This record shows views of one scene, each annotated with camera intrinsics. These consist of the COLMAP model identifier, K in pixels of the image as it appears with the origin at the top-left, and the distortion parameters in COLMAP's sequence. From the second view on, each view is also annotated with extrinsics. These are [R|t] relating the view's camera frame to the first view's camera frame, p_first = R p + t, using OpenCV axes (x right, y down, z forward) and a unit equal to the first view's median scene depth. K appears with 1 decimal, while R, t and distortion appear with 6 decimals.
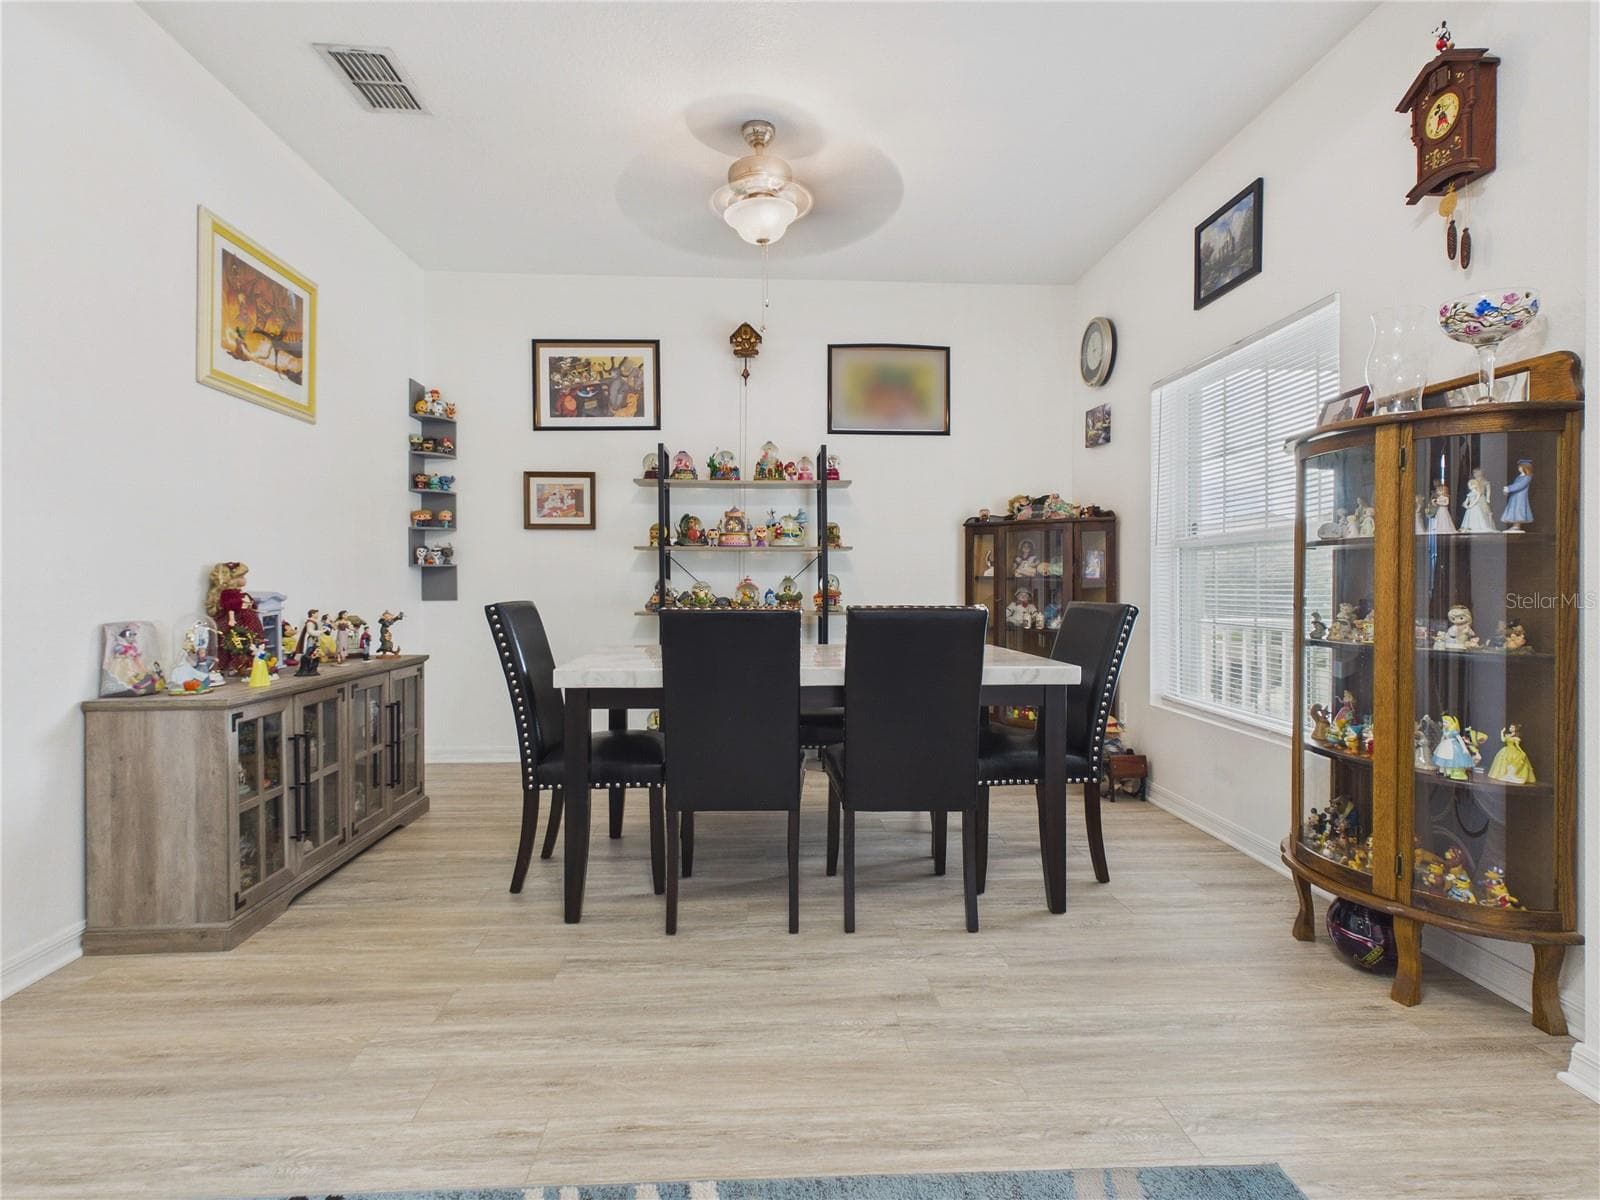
lens RADIAL K [[839.0, 0, 802.6], [0, 839.0, 588.8], [0, 0, 1]] dist [0.002160, -0.000385]
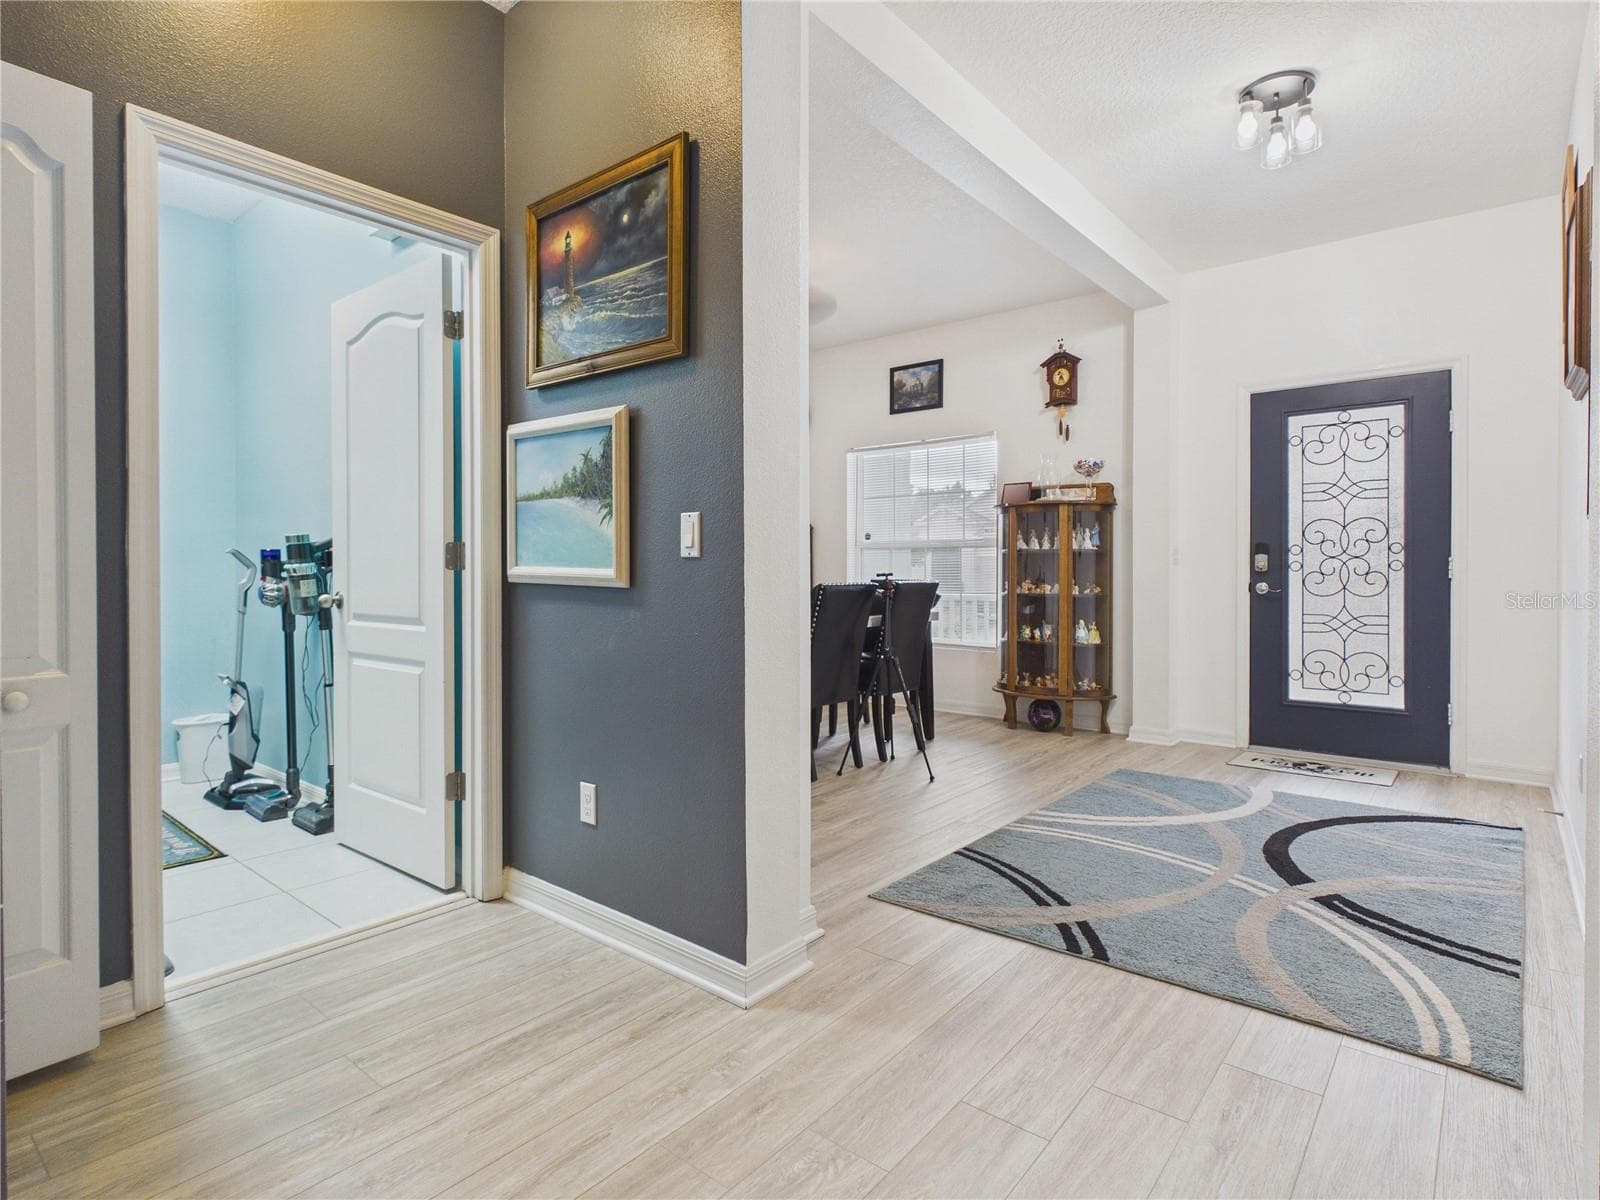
lens RADIAL K [[839.0, 0, 797.7], [0, 839.0, 586.7], [0, 0, 1]] dist [0.002160, -0.000385]
pose [[0.688553, -0.021215, 0.724876, -1.353443], [0.010893, 0.999762, 0.018912, -0.006524], [-0.725104, -0.005126, 0.688620, -0.111875]]
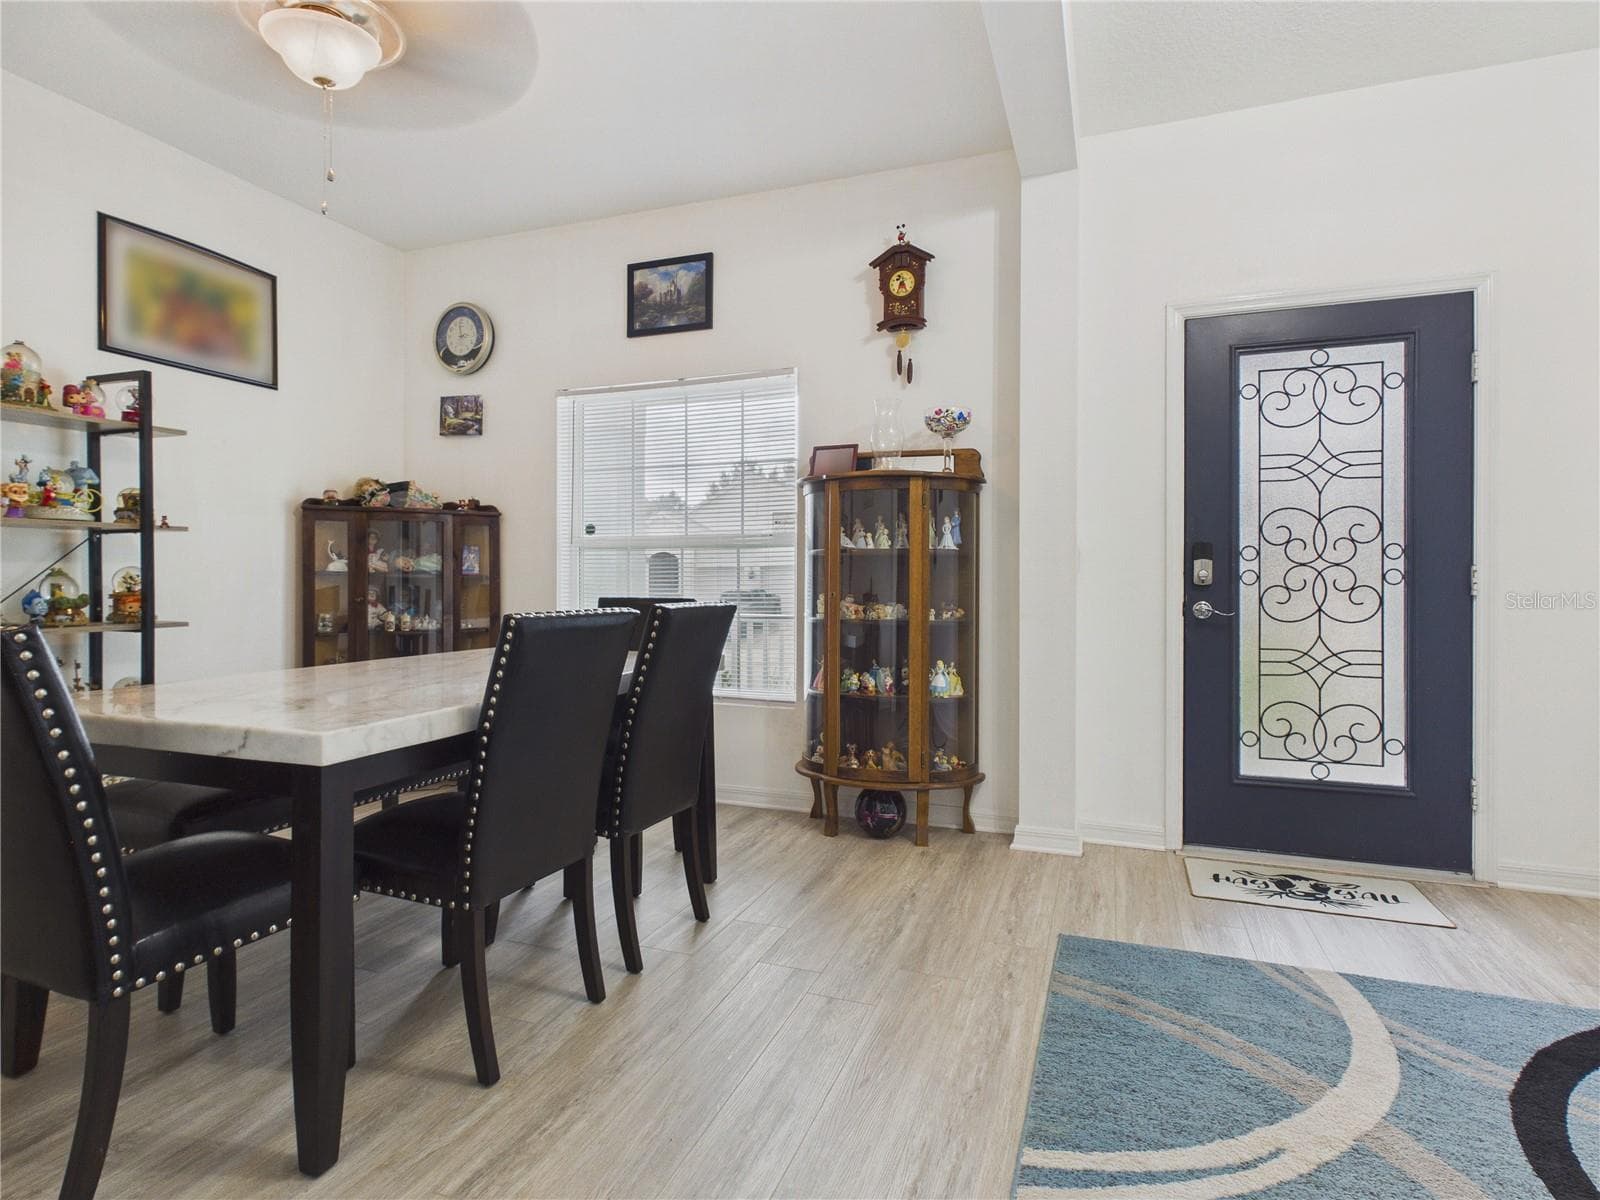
lens RADIAL K [[839.0, 0, 798.9], [0, 839.0, 586.8], [0, 0, 1]] dist [0.002160, -0.000385]
pose [[0.406701, -0.009079, 0.913516, -0.667890], [0.006962, 0.999952, 0.006839, -0.003957], [-0.913535, 0.003579, 0.406745, 0.469838]]
